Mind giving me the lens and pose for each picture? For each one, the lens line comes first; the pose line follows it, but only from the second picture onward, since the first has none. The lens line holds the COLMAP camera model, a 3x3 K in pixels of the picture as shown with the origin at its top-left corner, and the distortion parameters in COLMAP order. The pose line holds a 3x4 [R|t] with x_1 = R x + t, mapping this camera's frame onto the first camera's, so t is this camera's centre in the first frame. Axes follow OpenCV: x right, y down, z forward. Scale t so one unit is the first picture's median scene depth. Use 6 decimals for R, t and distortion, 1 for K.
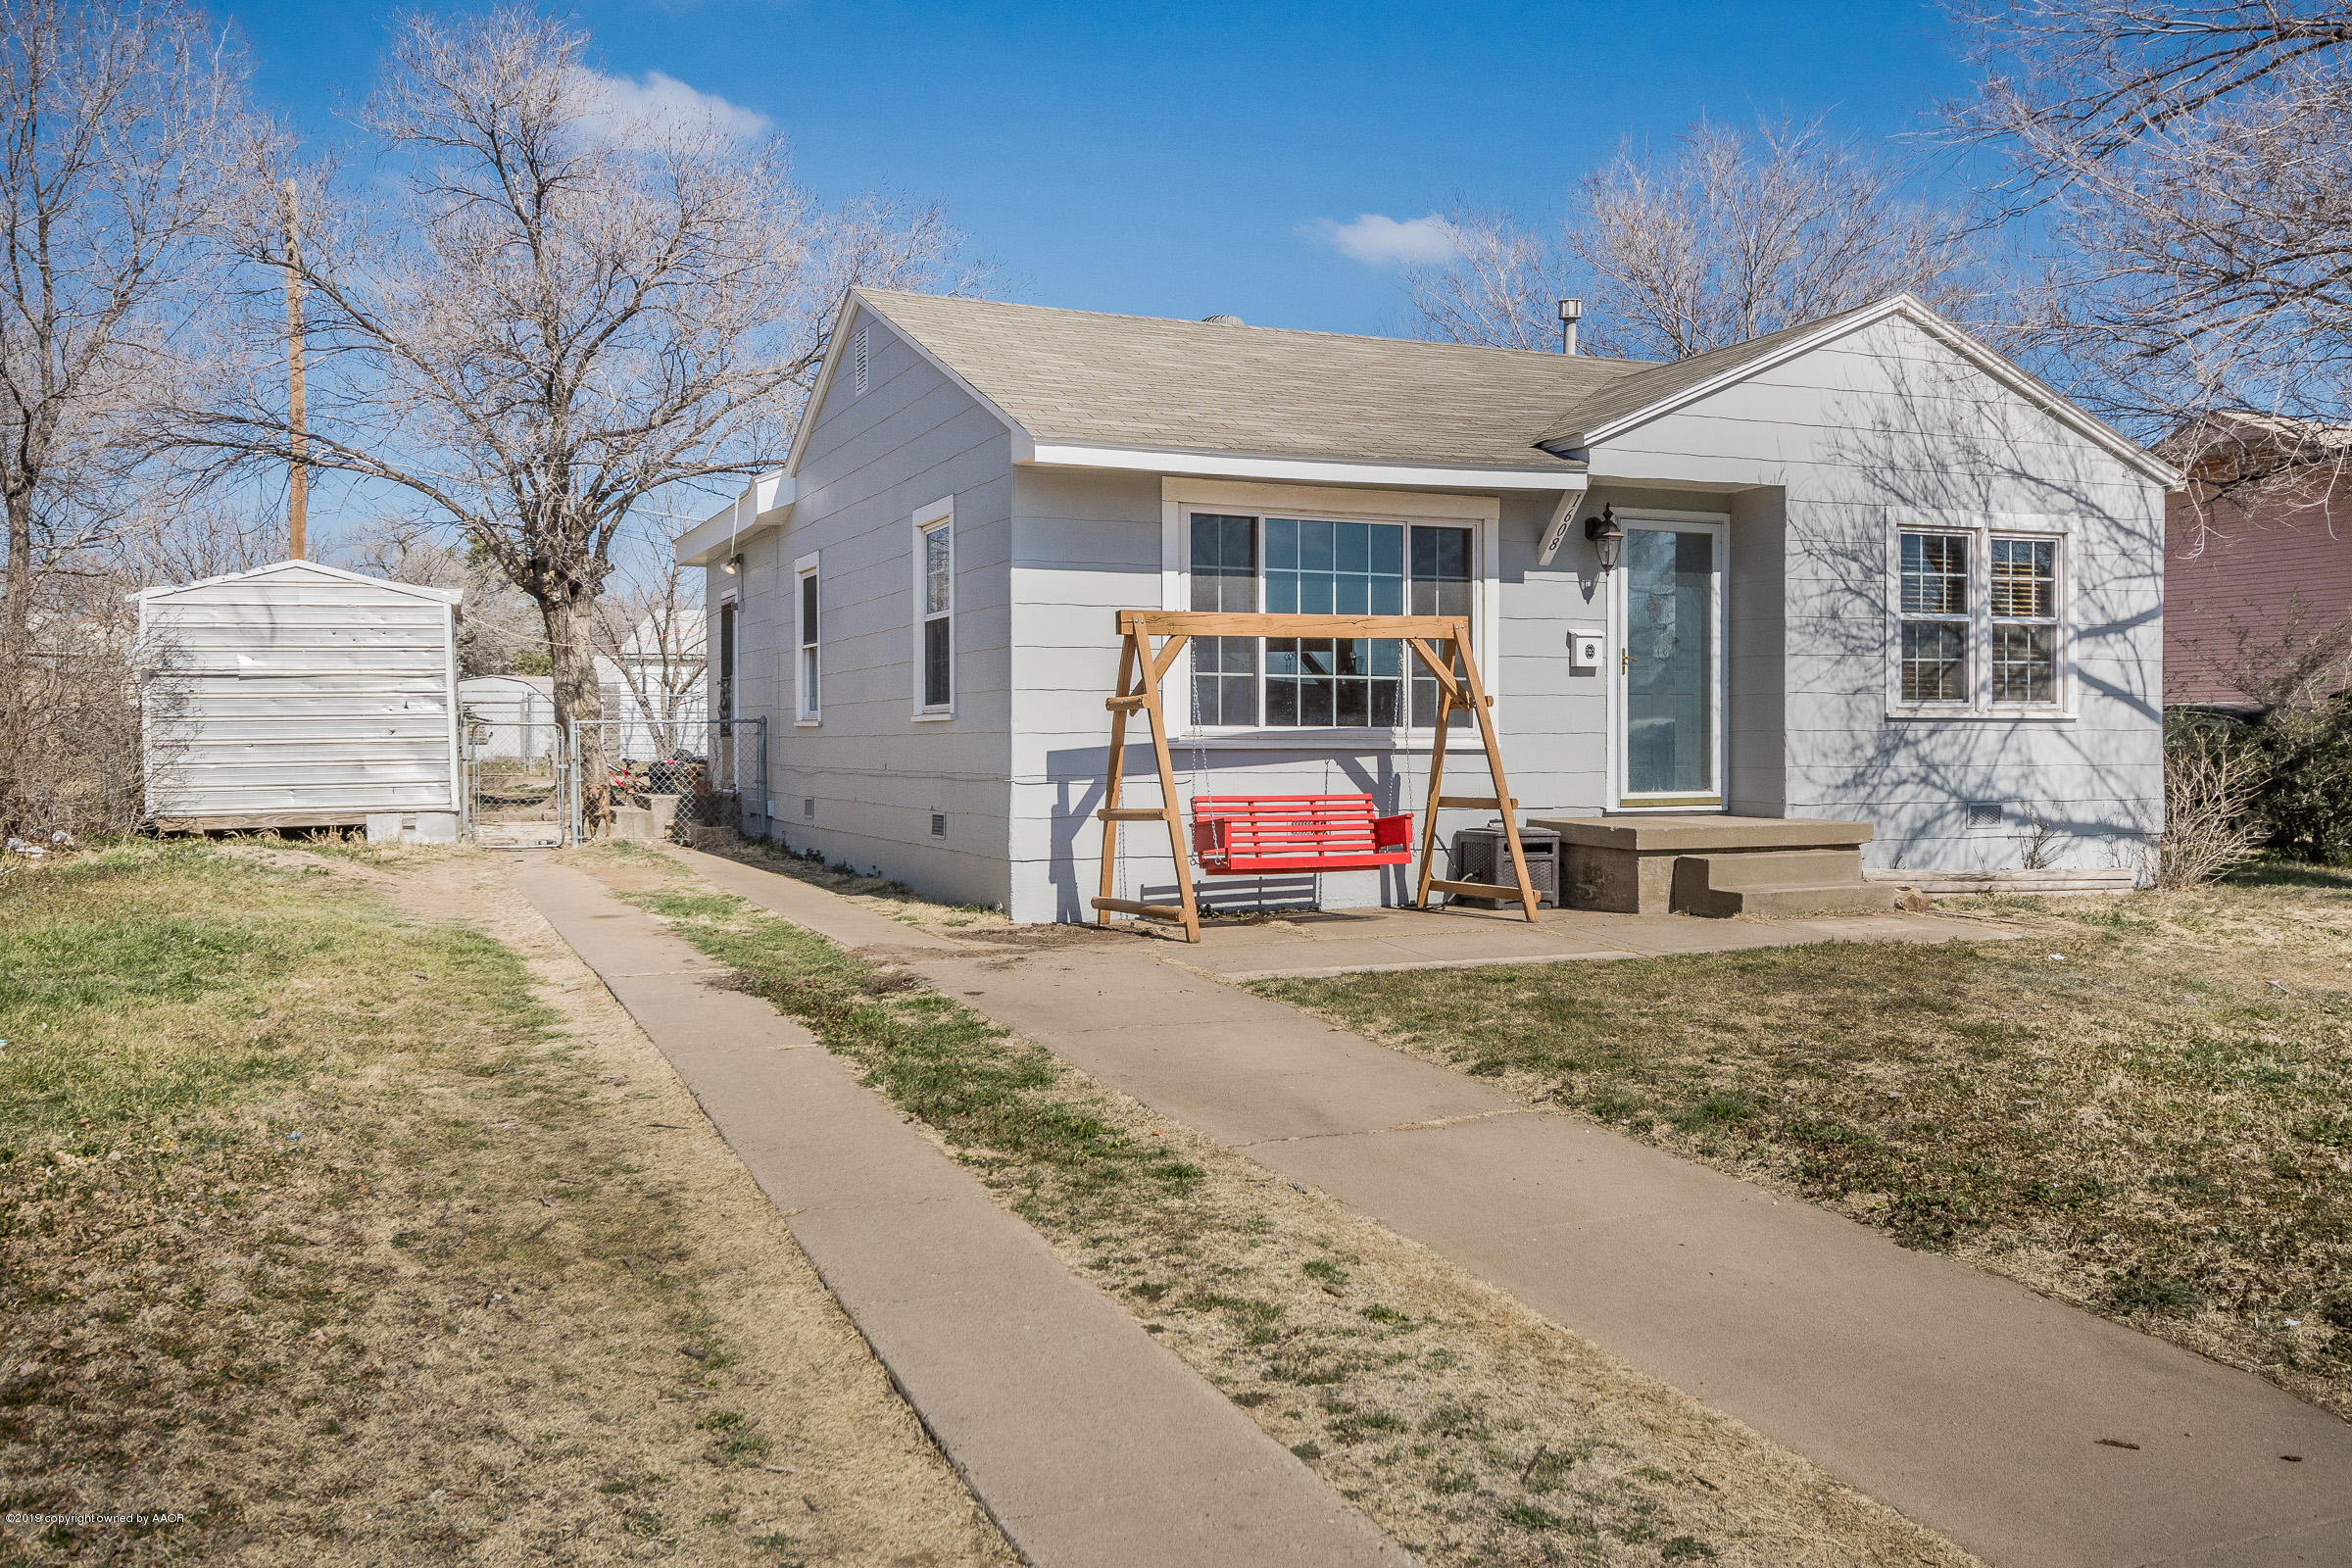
lens RADIAL K [[1210.9, 0, 1178.6], [0, 1210.9, 808.5], [0, 0, 1]] dist [0.001059, -0.001159]
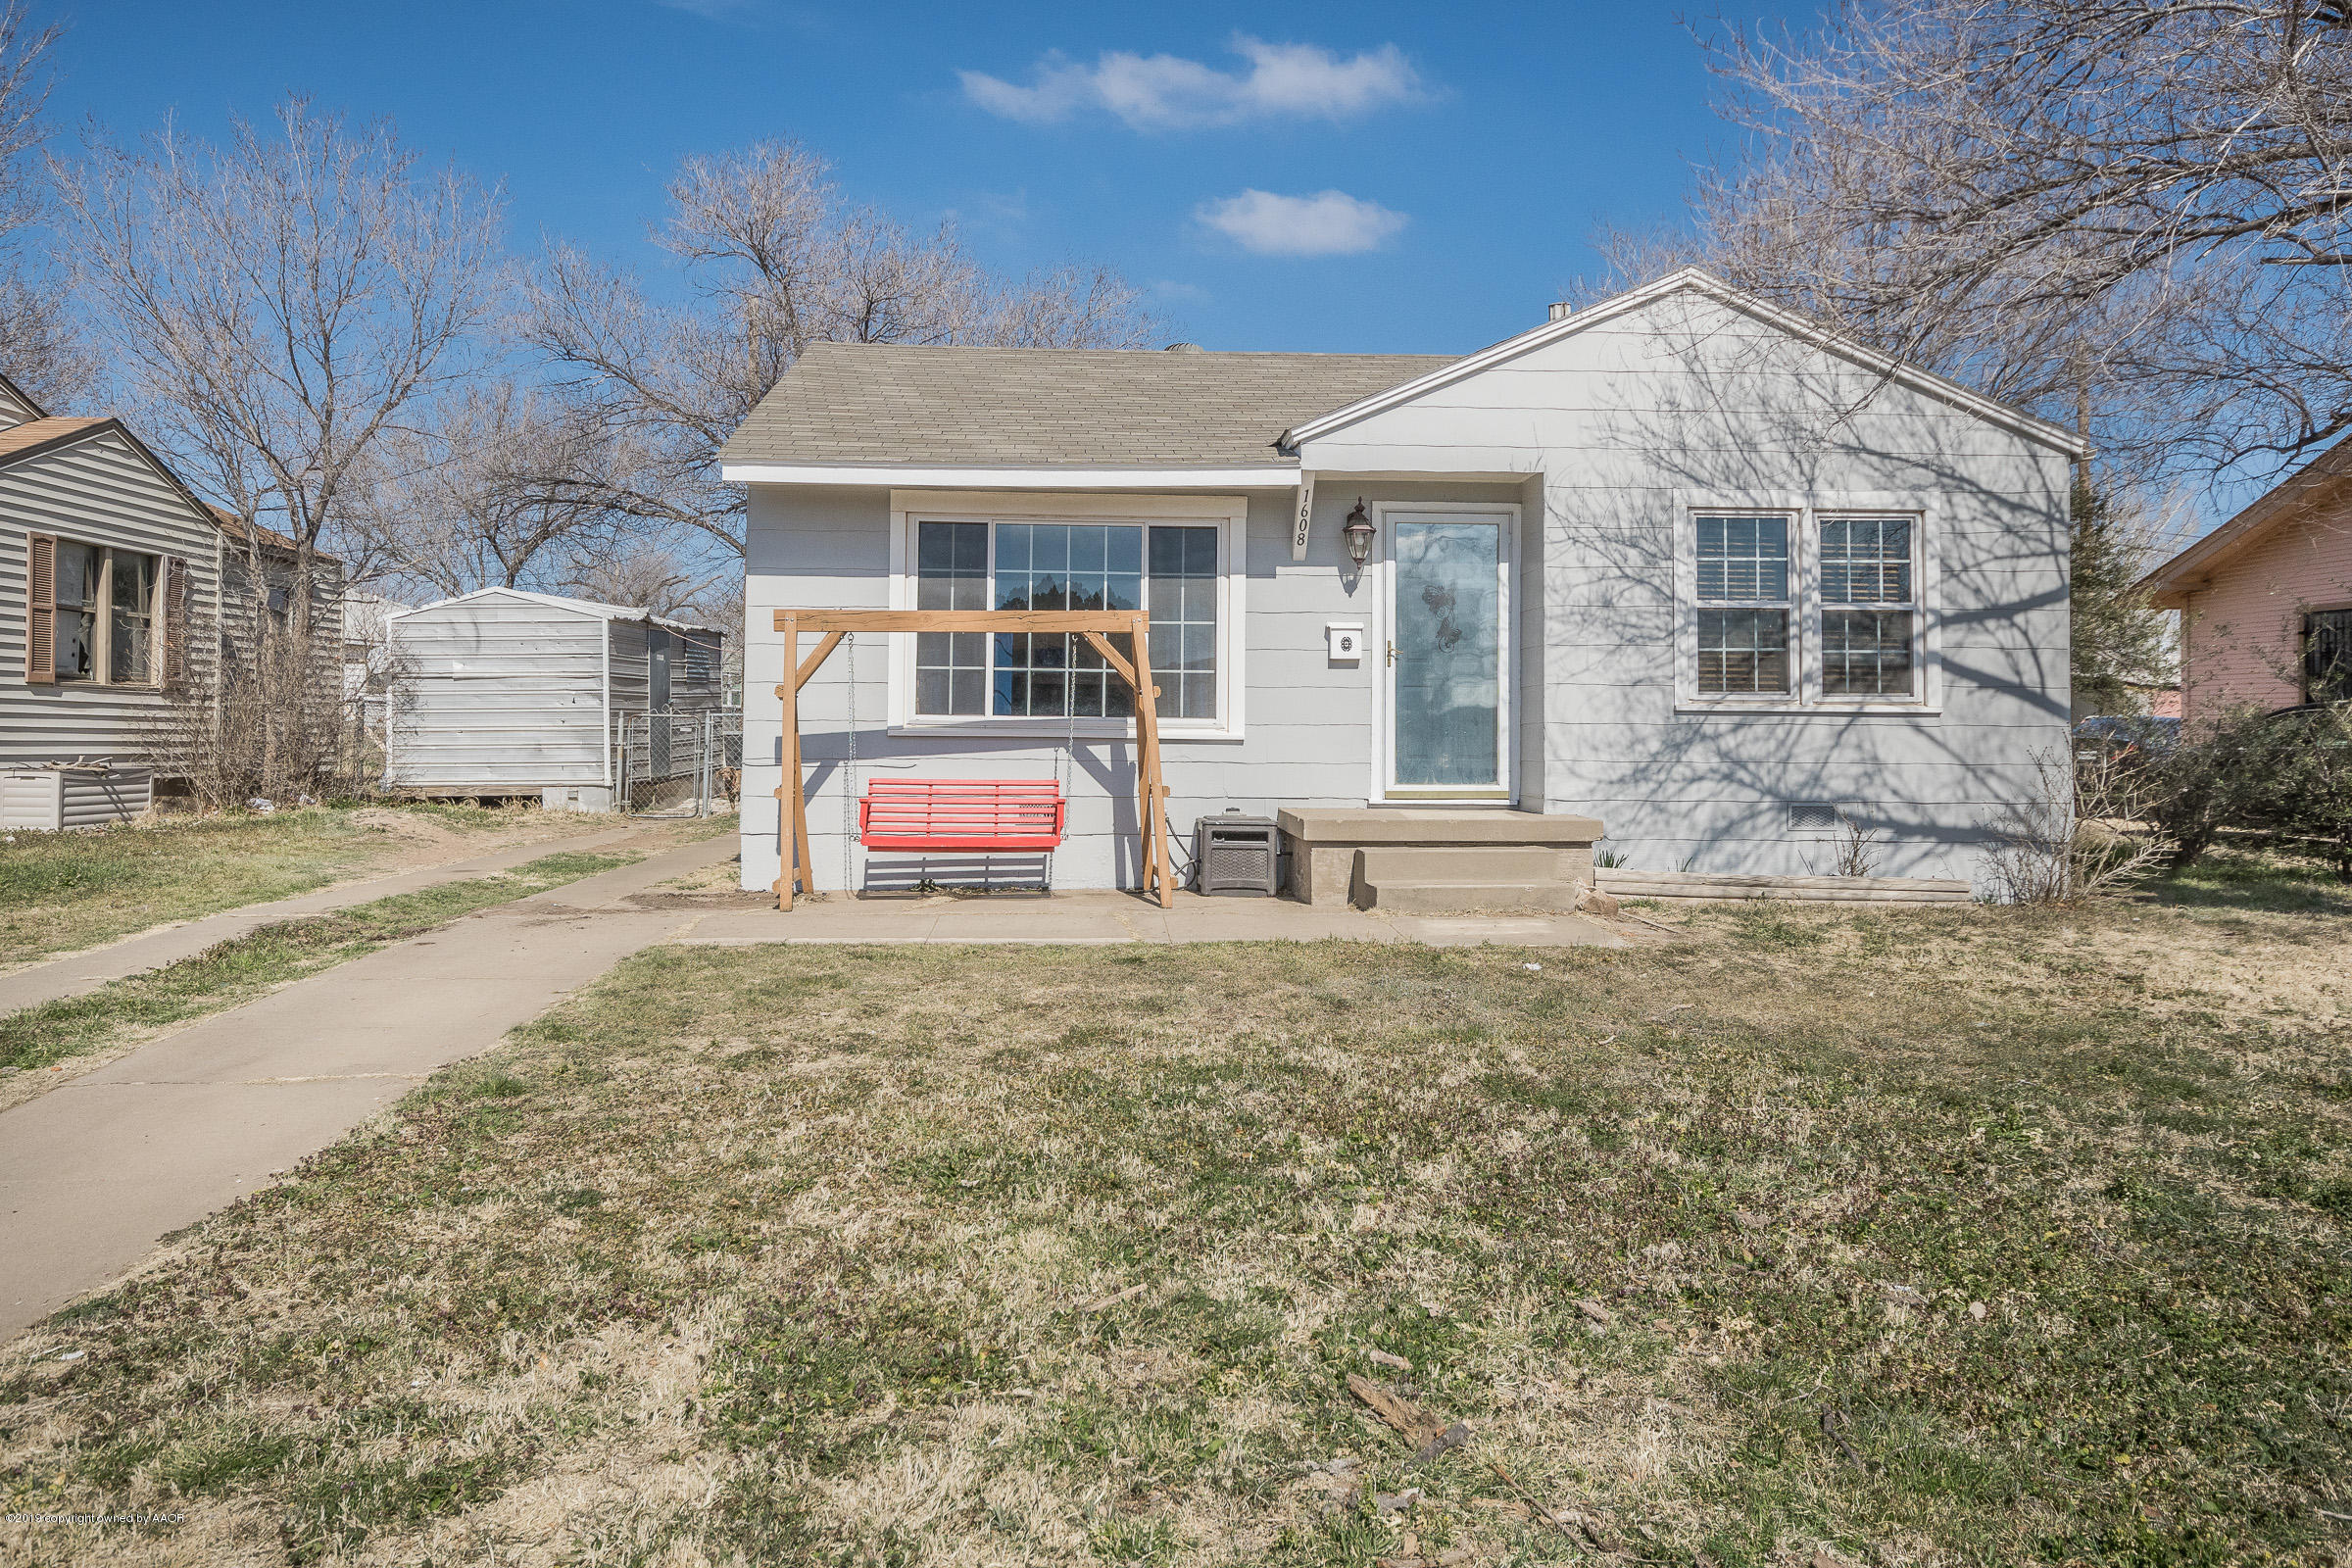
lens RADIAL K [[1083.7, 0, 1179.6], [0, 1083.7, 765.0], [0, 0, 1]] dist [-0.000367, -0.000206]
pose [[0.974432, 0.013688, -0.224263, 0.389852], [-0.020443, 0.999404, -0.027826, -0.000692], [0.223749, 0.031699, 0.974131, 0.086509]]
